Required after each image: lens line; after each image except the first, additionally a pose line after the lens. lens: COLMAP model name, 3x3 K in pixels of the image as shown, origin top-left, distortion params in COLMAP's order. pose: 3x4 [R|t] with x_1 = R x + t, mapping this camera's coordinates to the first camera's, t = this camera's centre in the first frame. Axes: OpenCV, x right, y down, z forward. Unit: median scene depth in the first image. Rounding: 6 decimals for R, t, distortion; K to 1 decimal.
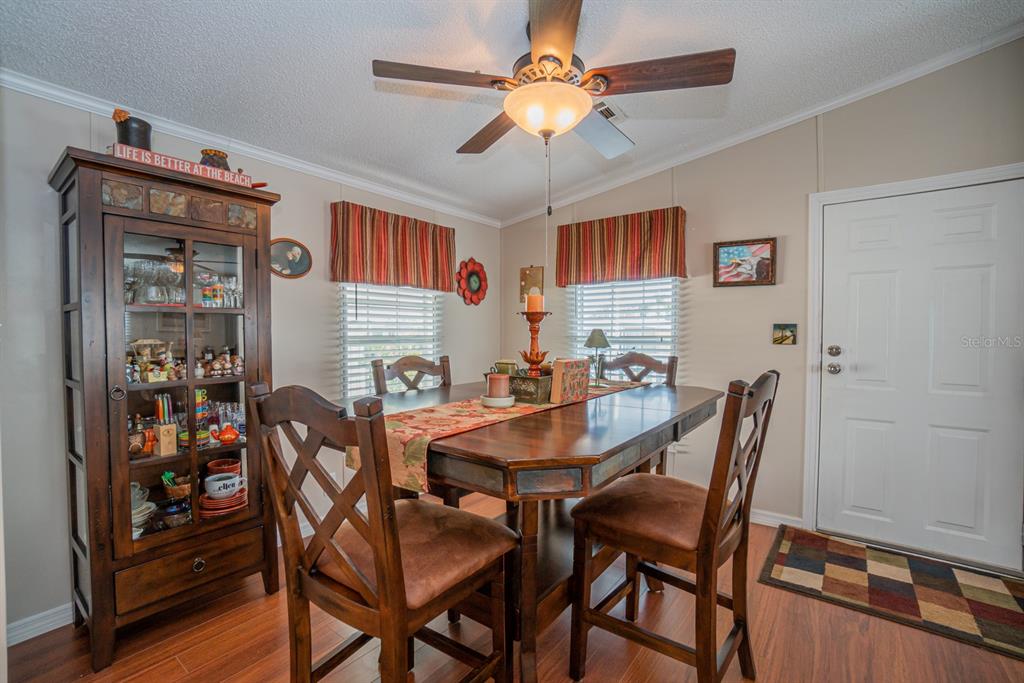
lens RADIAL K [[453.1, 0, 505.2], [0, 453.1, 342.3], [0, 0, 1]] dist [-0.065597, 0.023133]
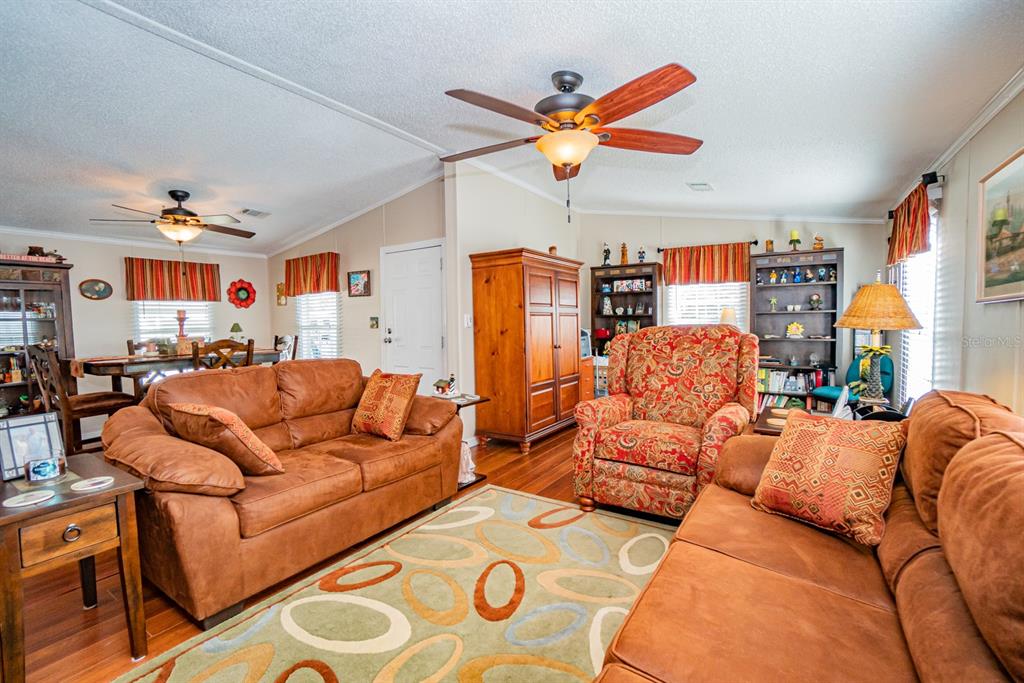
lens RADIAL K [[453.1, 0, 505.2], [0, 453.1, 342.3], [0, 0, 1]] dist [-0.065597, 0.023133]
pose [[0.997084, -0.023222, 0.072695, 1.001623], [0.021325, 0.999414, 0.026761, 0.023983], [-0.073273, -0.025133, 0.996995, -0.889016]]
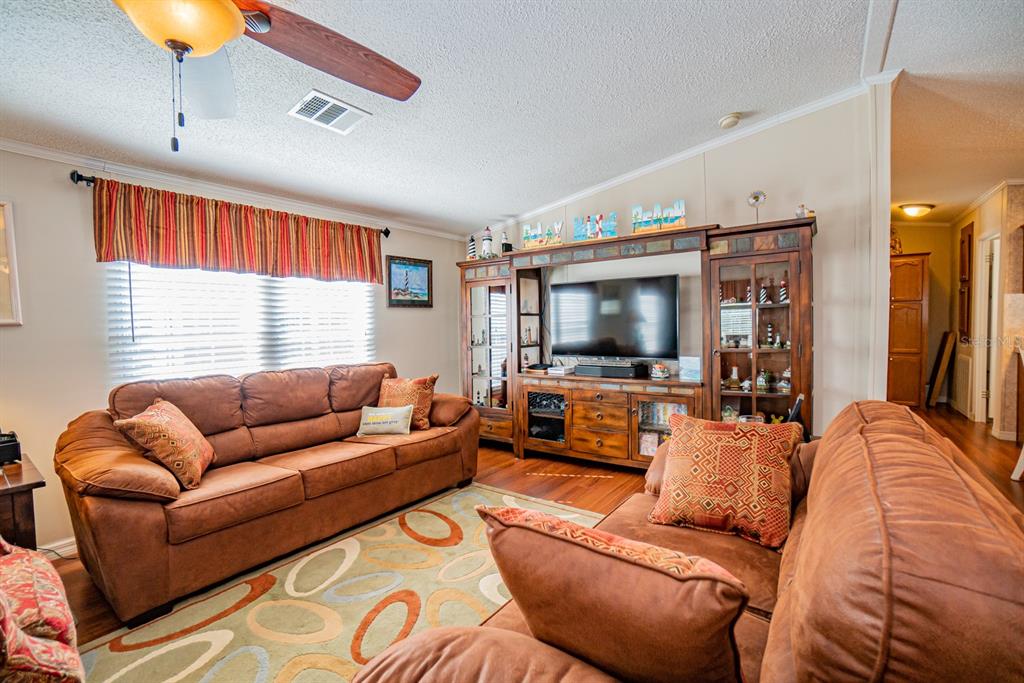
lens RADIAL K [[453.1, 0, 505.2], [0, 453.1, 342.3], [0, 0, 1]] dist [-0.065597, 0.023133]
pose [[-0.999570, 0.018728, -0.022582, 0.874001], [0.017294, 0.997919, 0.062115, -0.007563], [0.023698, 0.061698, -0.997813, 0.403360]]
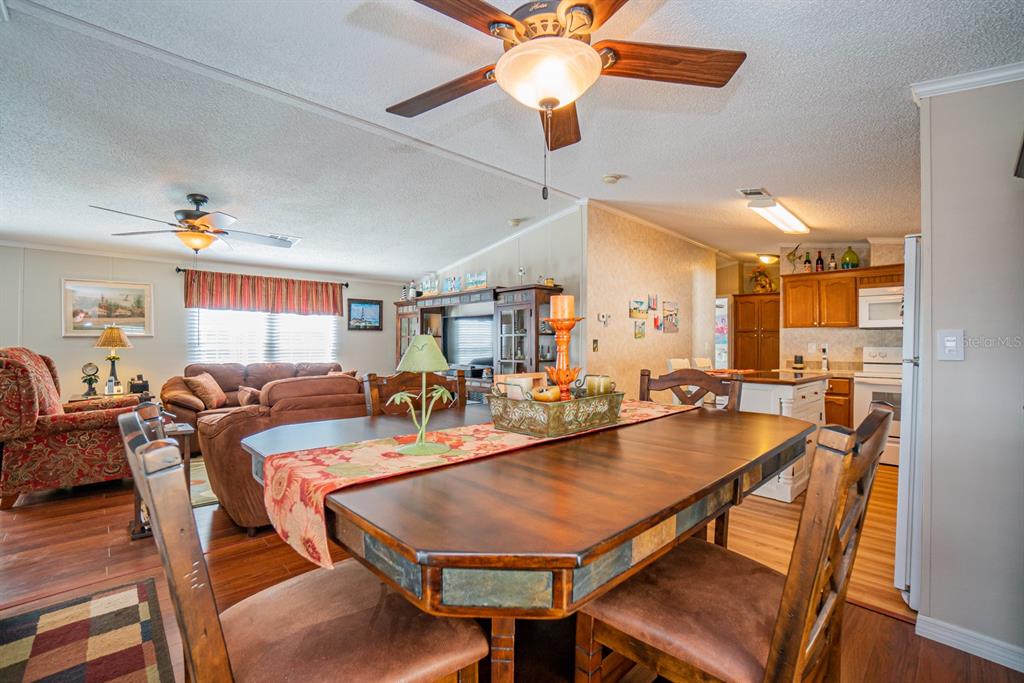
lens RADIAL K [[453.1, 0, 505.2], [0, 453.1, 342.3], [0, 0, 1]] dist [-0.065597, 0.023133]
pose [[-0.987681, -0.007109, 0.156320, 0.026678], [-0.003939, 0.999780, 0.020578, -0.024555], [-0.156432, 0.019709, -0.987492, 1.147181]]
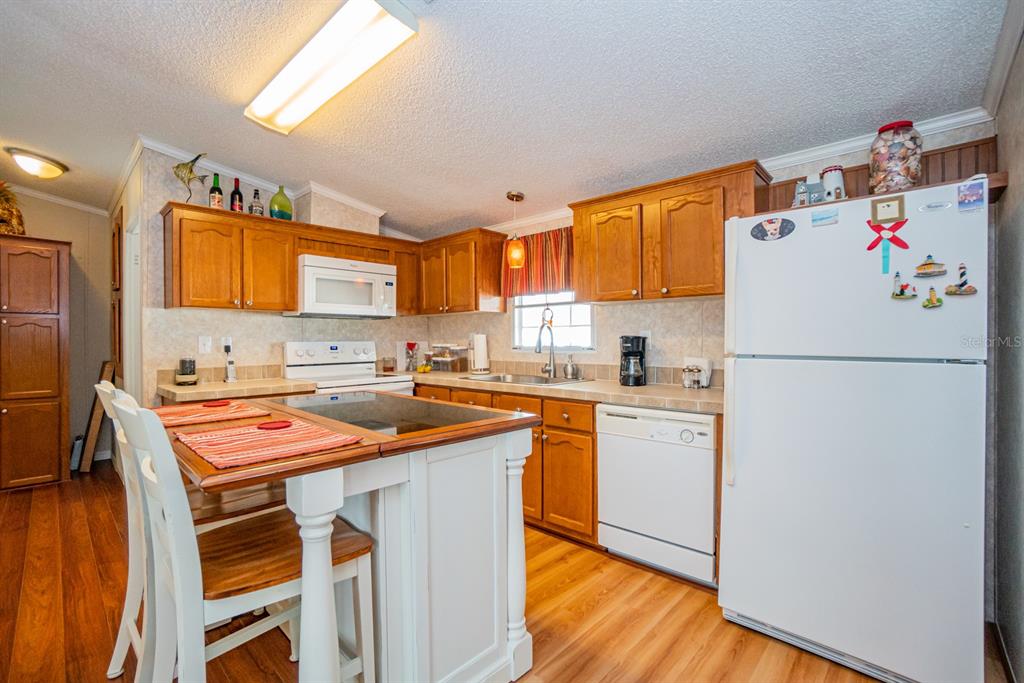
lens RADIAL K [[453.1, 0, 505.2], [0, 453.1, 342.3], [0, 0, 1]] dist [-0.065597, 0.023133]
pose [[-0.105361, 0.008262, -0.994400, 0.017361], [-0.019941, 0.999747, 0.010419, 0.001619], [0.994234, 0.020927, -0.105170, -0.123392]]
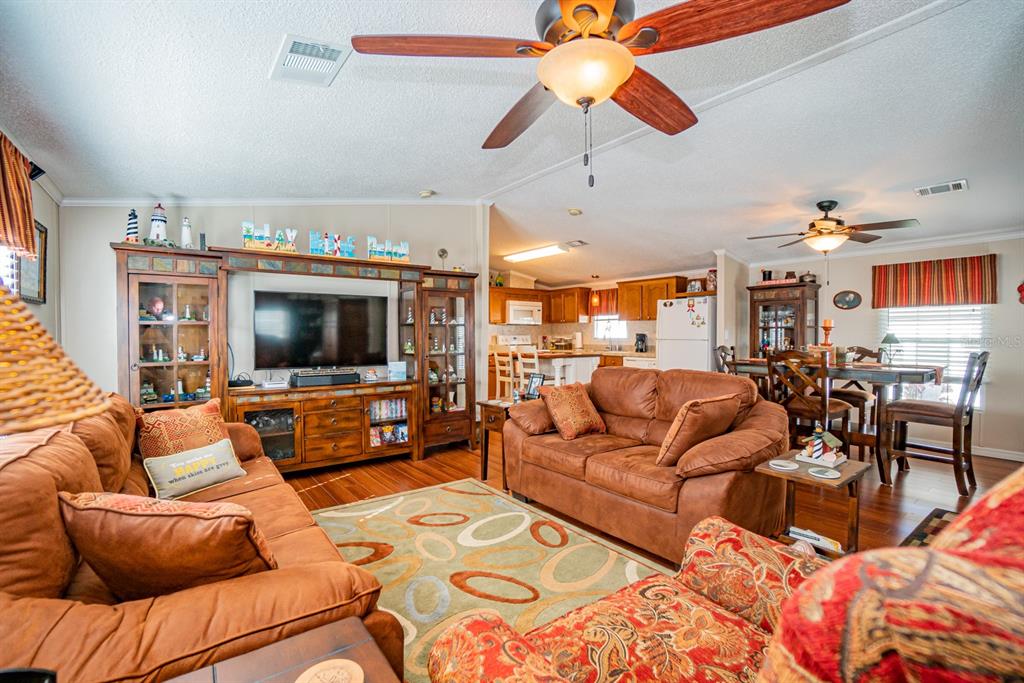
lens RADIAL K [[453.1, 0, 505.2], [0, 453.1, 342.3], [0, 0, 1]] dist [-0.065597, 0.023133]
pose [[-0.270676, 0.015280, -0.962549, 1.737031], [-0.023129, 0.999482, 0.022370, 0.003119], [0.962393, 0.028317, -0.270182, 0.005816]]
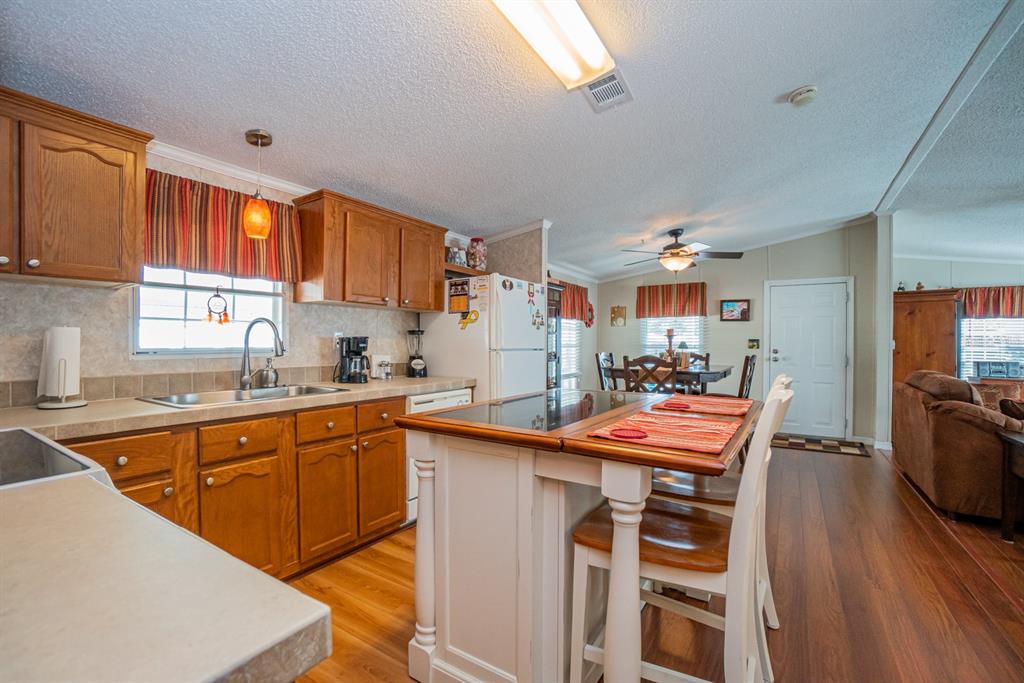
lens RADIAL K [[453.1, 0, 505.2], [0, 453.1, 342.3], [0, 0, 1]] dist [-0.065597, 0.023133]
pose [[0.996657, 0.005379, 0.081522, -0.737286], [-0.003398, 0.999696, -0.024427, 0.030222], [-0.081628, 0.024068, 0.996372, -1.039663]]
